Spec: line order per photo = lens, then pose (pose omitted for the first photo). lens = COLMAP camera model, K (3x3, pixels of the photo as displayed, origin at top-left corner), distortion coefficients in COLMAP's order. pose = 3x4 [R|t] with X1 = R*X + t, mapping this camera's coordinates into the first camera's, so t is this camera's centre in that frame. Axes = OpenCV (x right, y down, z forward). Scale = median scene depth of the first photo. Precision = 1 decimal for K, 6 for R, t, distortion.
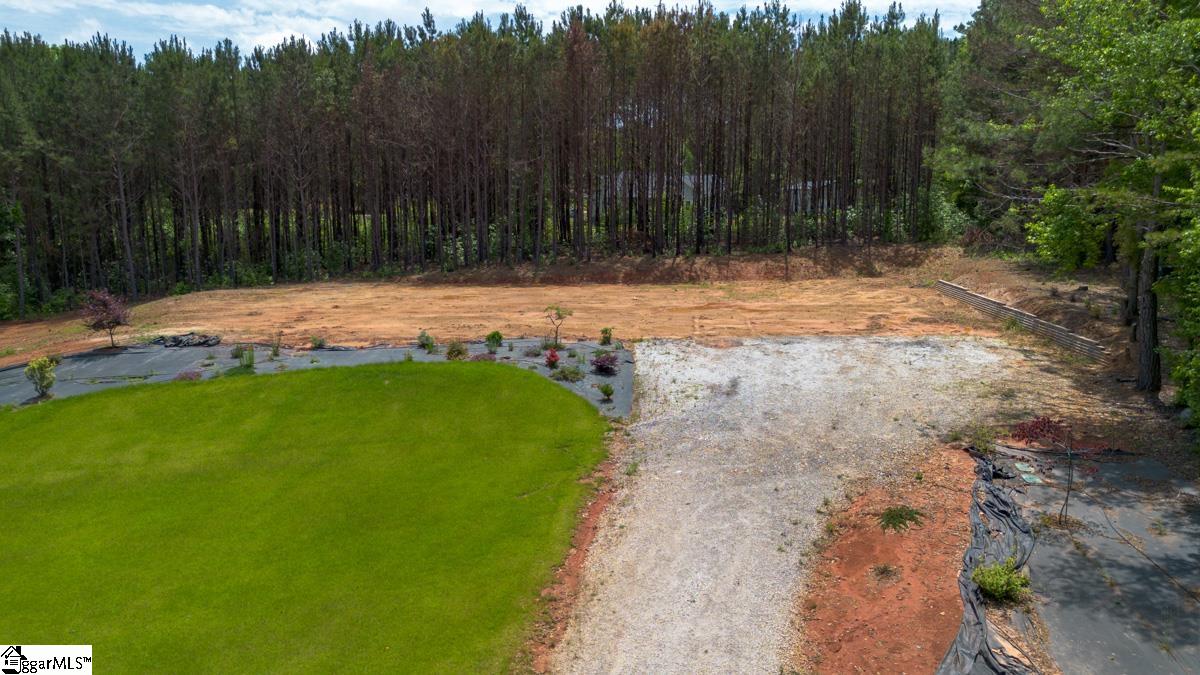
lens RADIAL K [[844.5, 0, 600.0], [0, 844.5, 337.5], [0, 0, 1]] dist [0.114934, -0.156192]
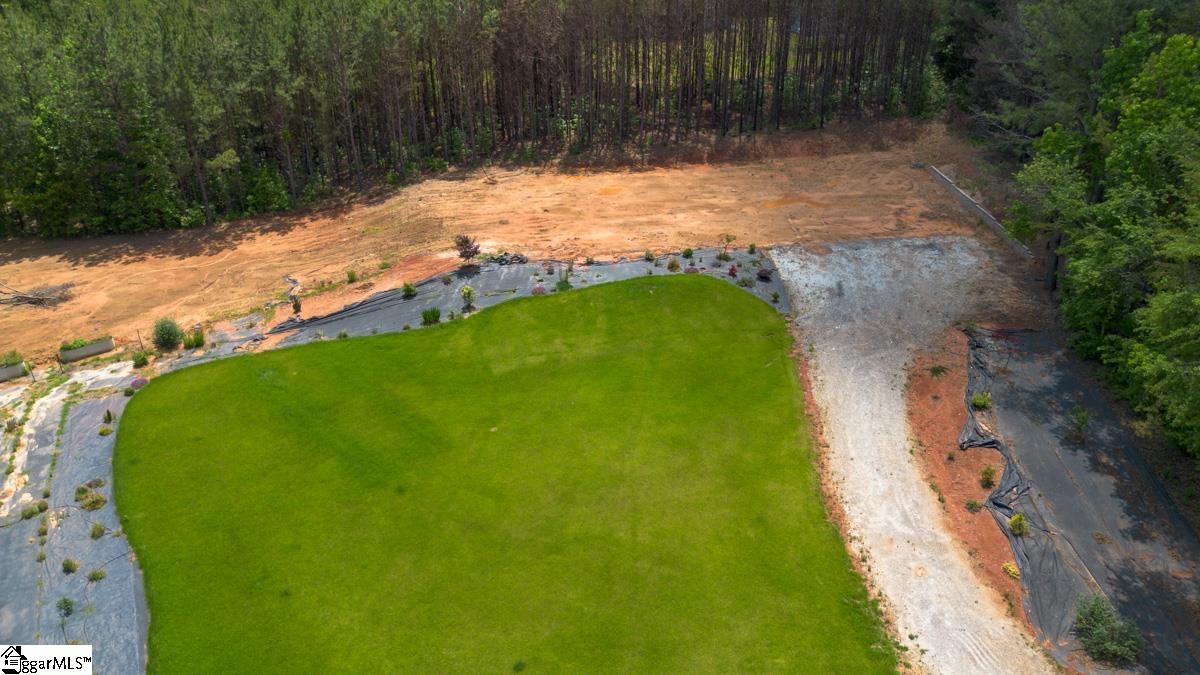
lens RADIAL K [[857.1, 0, 600.0], [0, 857.1, 337.5], [0, 0, 1]] dist [0.089553, -0.105572]
pose [[0.996267, -0.044399, 0.074027, -0.450953], [0.020344, 0.954193, 0.298500, -0.366111], [-0.083889, -0.295879, 0.951535, -0.701097]]
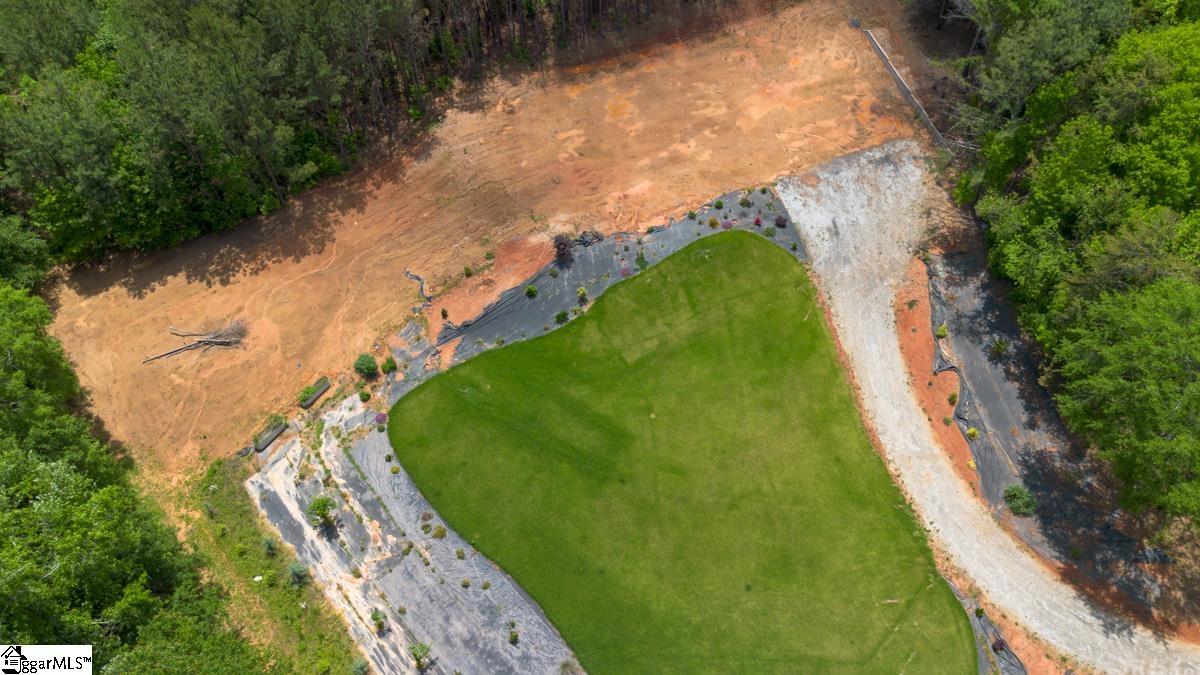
lens RADIAL K [[866.5, 0, 600.0], [0, 866.5, 337.5], [0, 0, 1]] dist [0.099012, -0.176702]
pose [[0.938293, -0.291074, 0.186766, -0.981464], [0.066379, 0.681565, 0.728741, -1.499630], [-0.339411, -0.671375, 0.658829, -0.660840]]
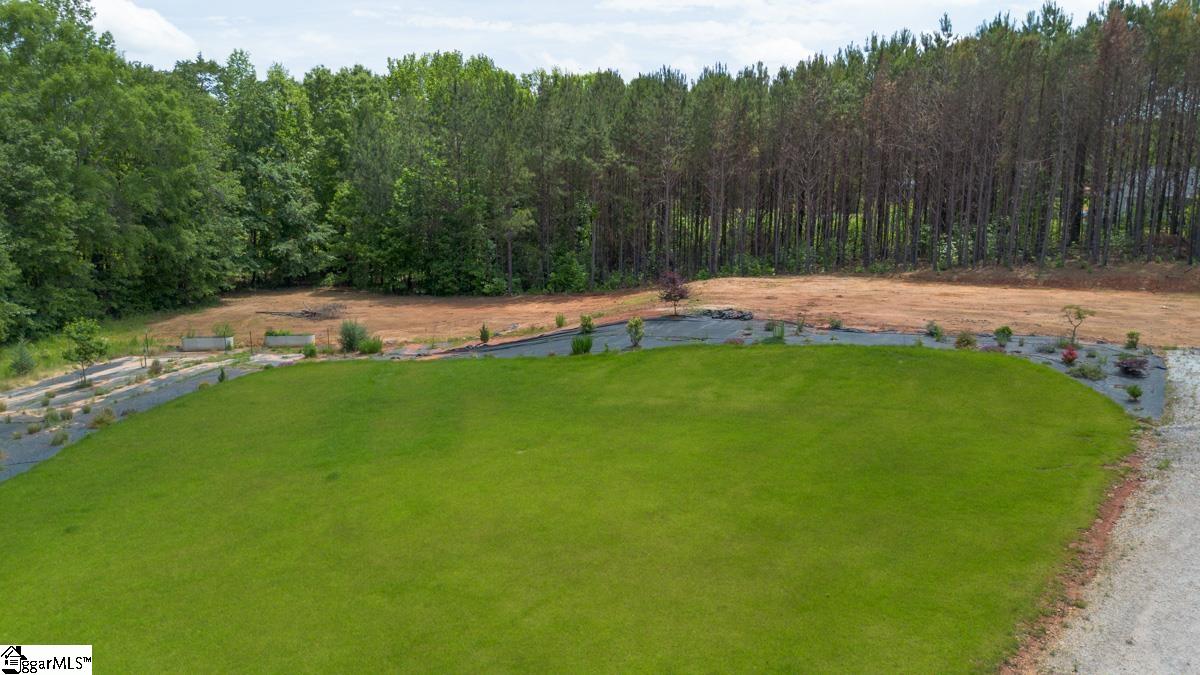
lens RADIAL K [[850.0, 0, 600.0], [0, 850.0, 337.5], [0, 0, 1]] dist [0.074436, -0.080658]
pose [[0.866281, 0.086091, -0.492082, -0.035314], [-0.086509, 0.996009, 0.021961, 0.027068], [0.492009, 0.023545, 0.870272, -0.167874]]
